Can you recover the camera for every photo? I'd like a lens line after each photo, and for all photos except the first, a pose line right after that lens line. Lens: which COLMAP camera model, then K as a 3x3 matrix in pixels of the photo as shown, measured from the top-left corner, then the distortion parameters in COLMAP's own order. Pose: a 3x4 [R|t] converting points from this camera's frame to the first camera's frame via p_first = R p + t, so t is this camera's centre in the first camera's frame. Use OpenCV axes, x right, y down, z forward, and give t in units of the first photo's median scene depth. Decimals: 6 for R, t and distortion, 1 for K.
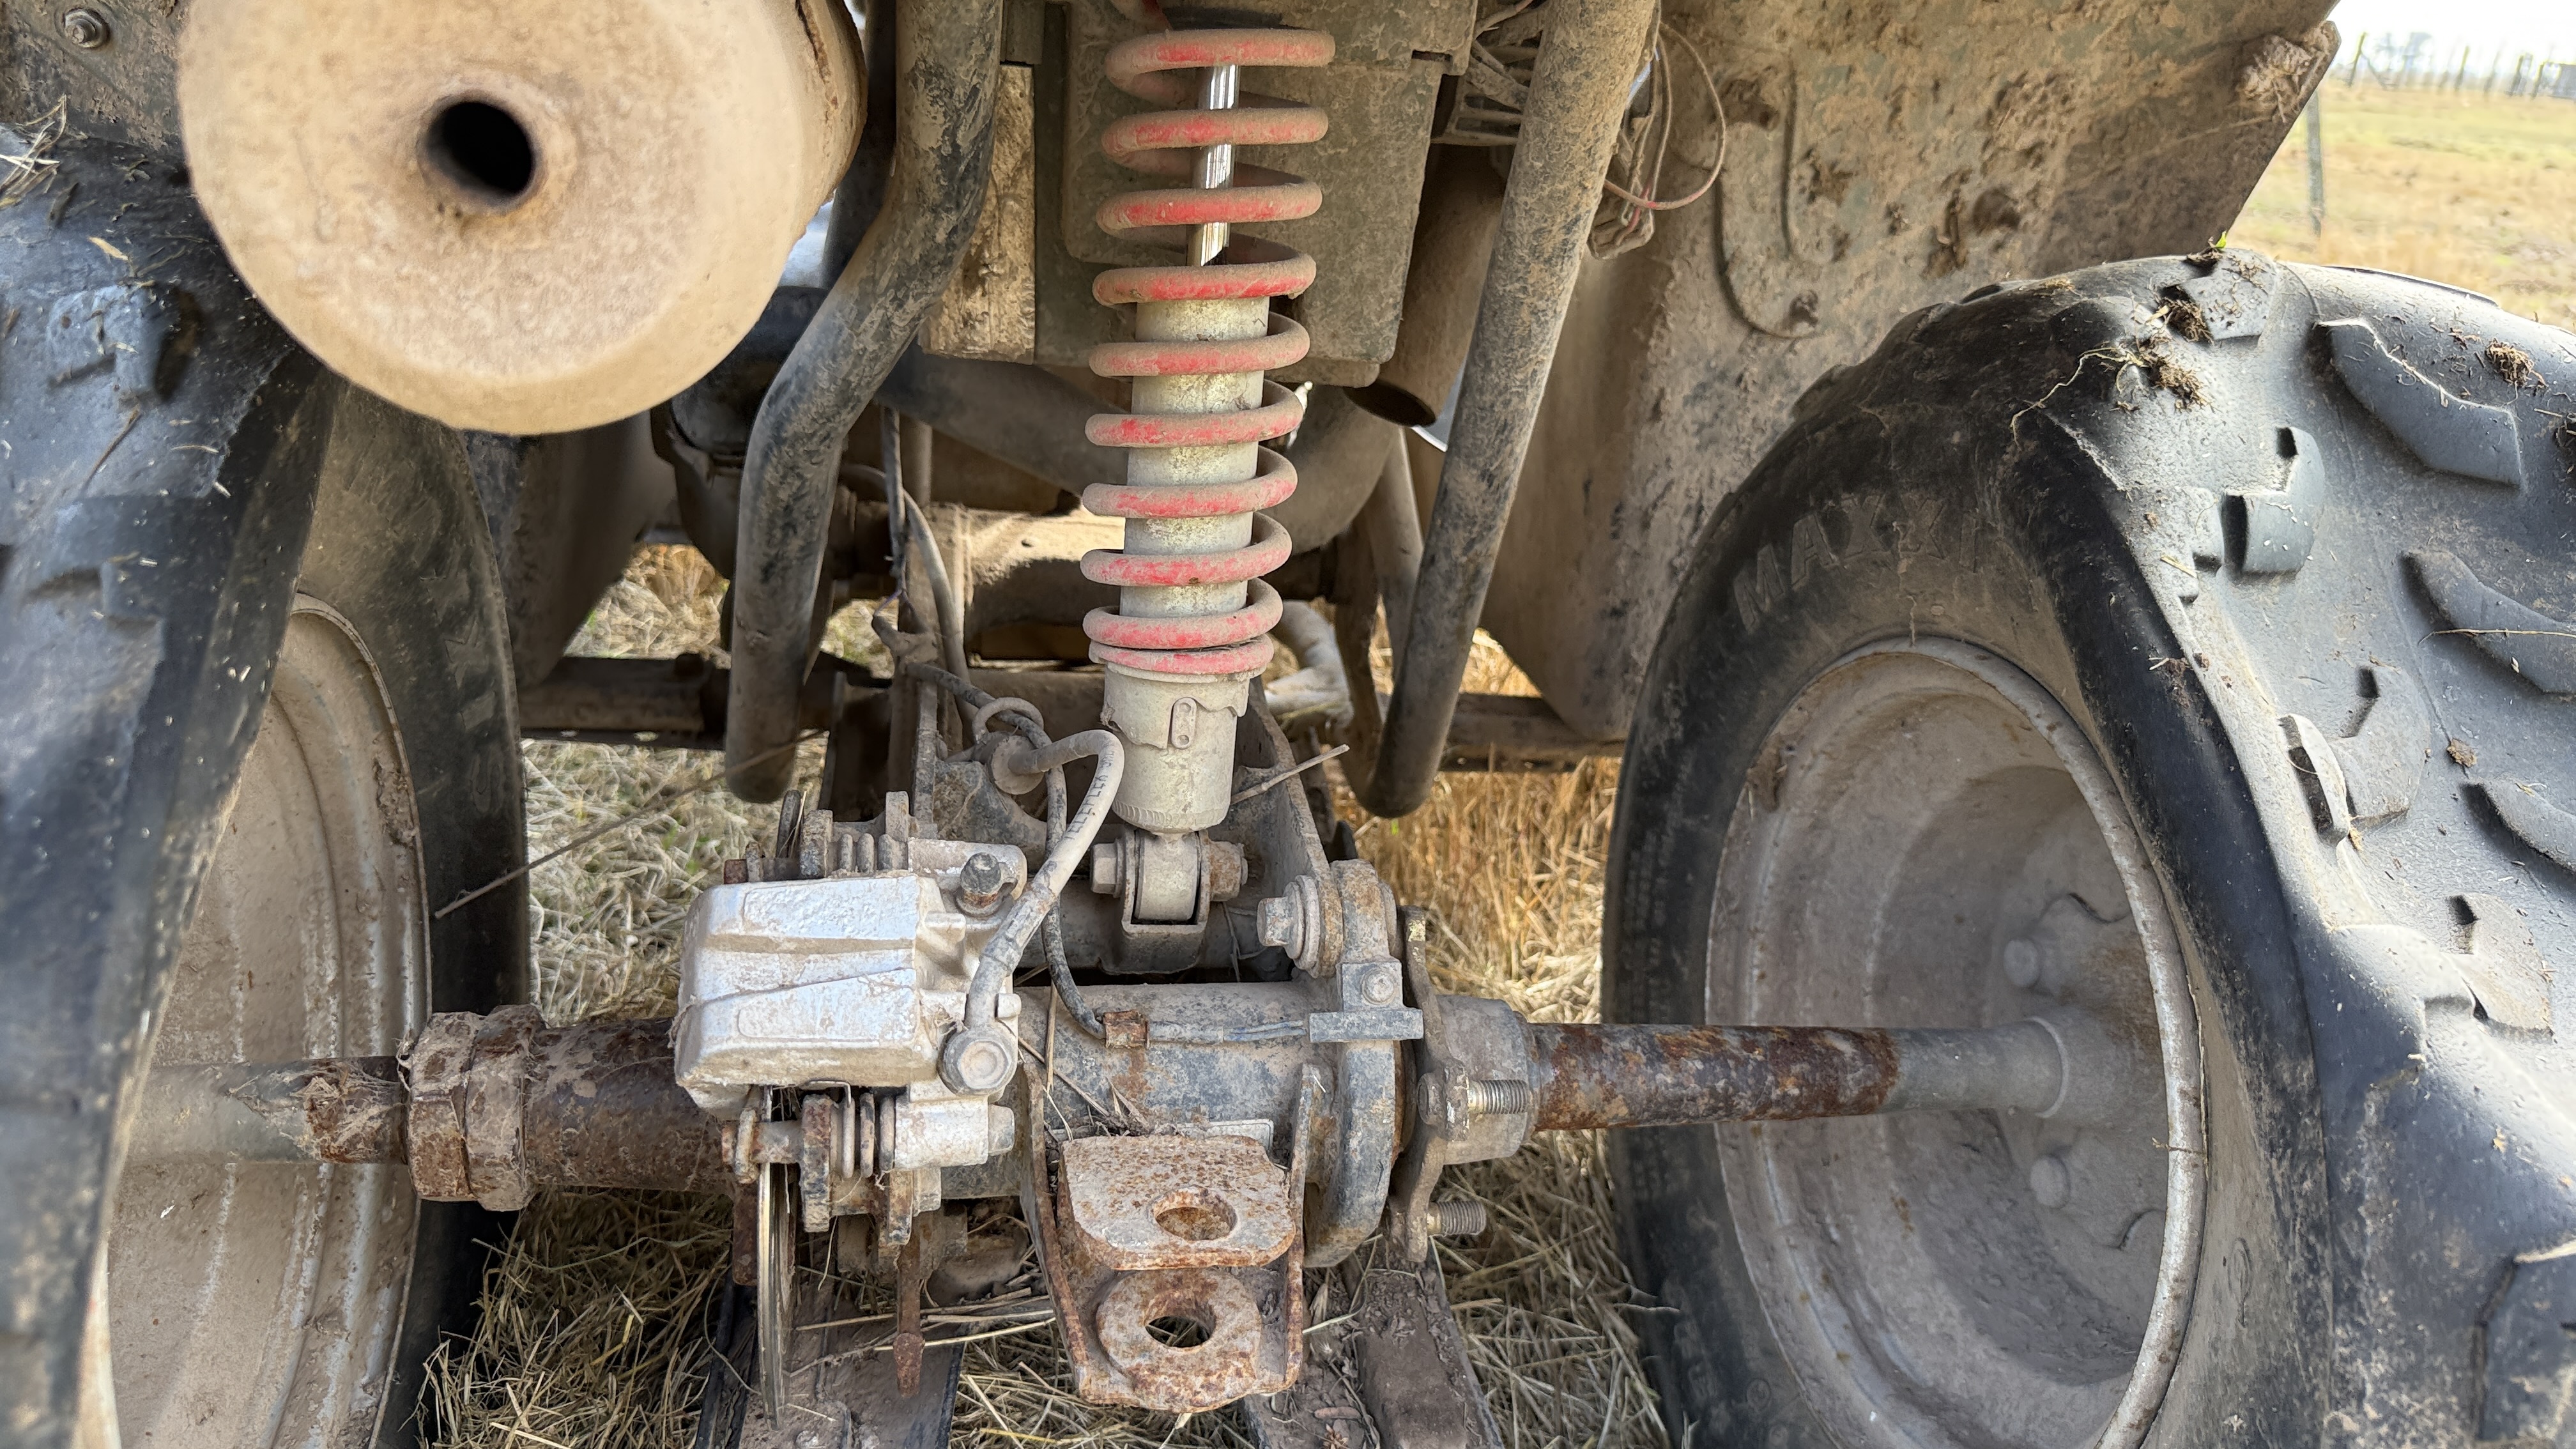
lens RADIAL K [[1927.4, 0, 1288.0], [0, 1927.4, 724.5], [0, 0, 1]] dist [0.189876, -0.521888]
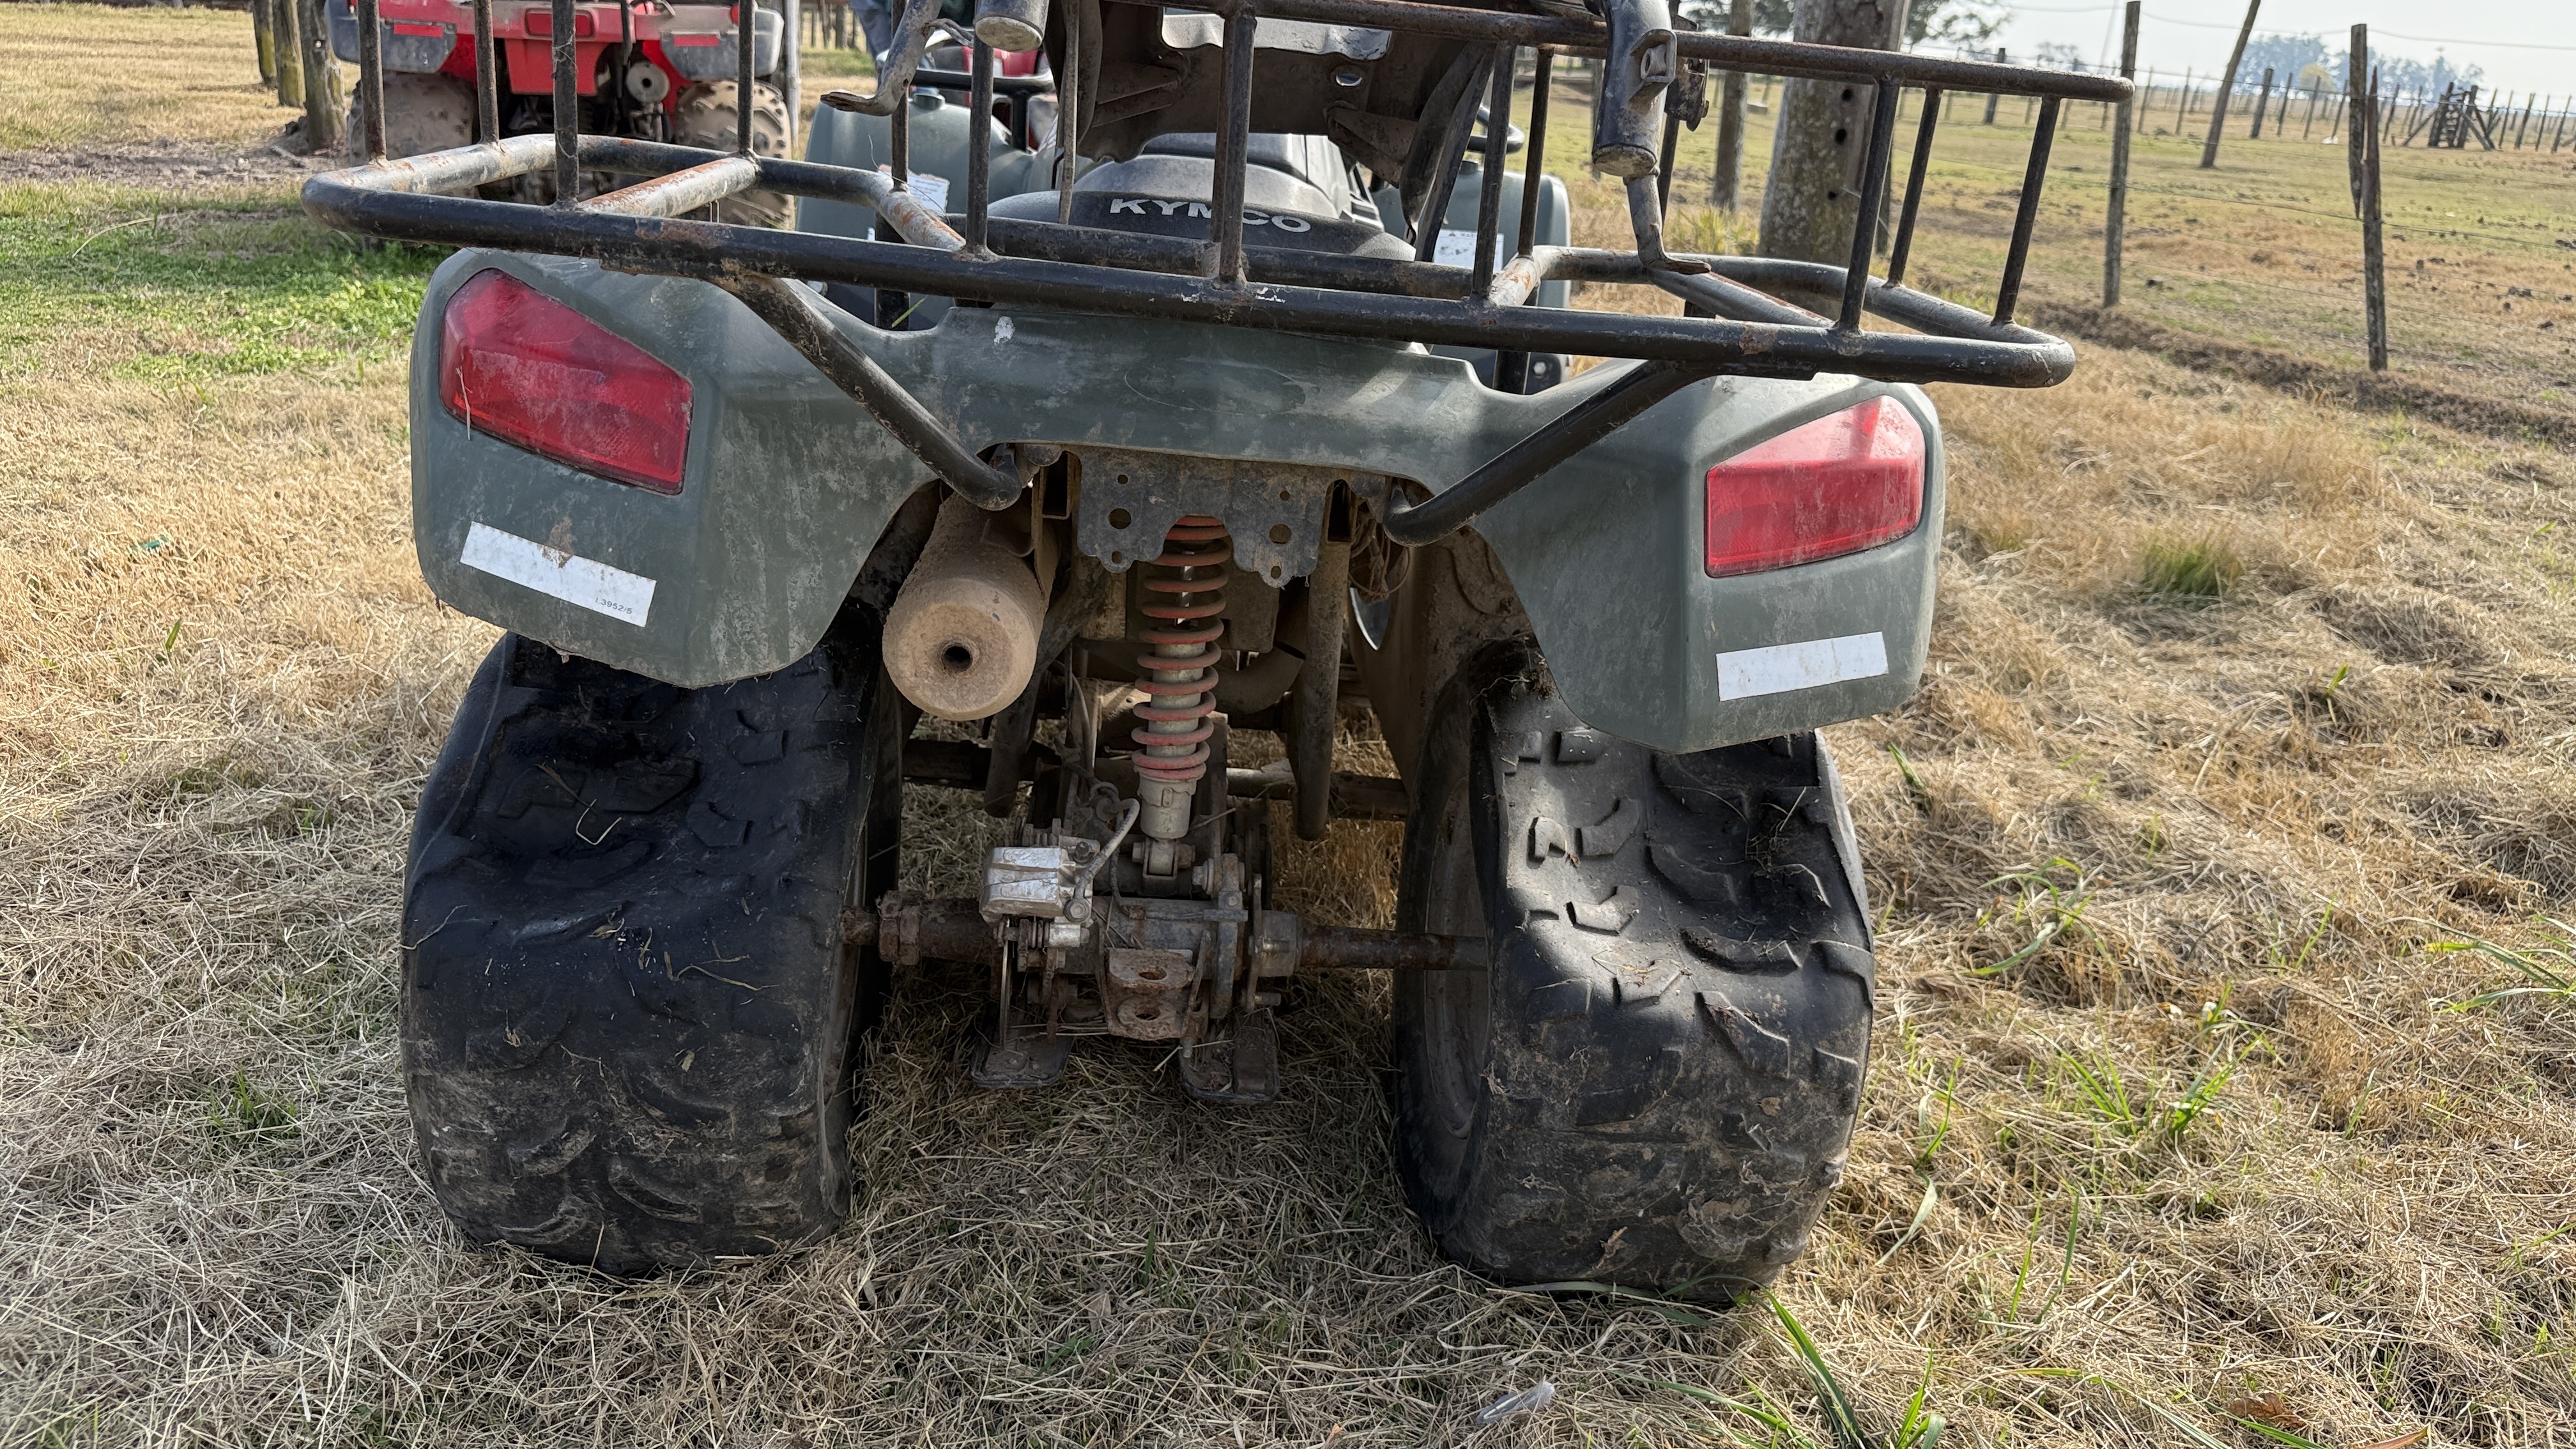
lens RADIAL K [[1824.9, 0, 1279.2], [0, 1824.9, 722.9], [0, 0, 1]] dist [0.168745, -0.293870]
pose [[0.994302, 0.046360, -0.095989, 0.337640], [-0.047989, 0.998739, -0.014734, -0.073922], [0.095185, 0.019256, 0.995273, -1.480261]]
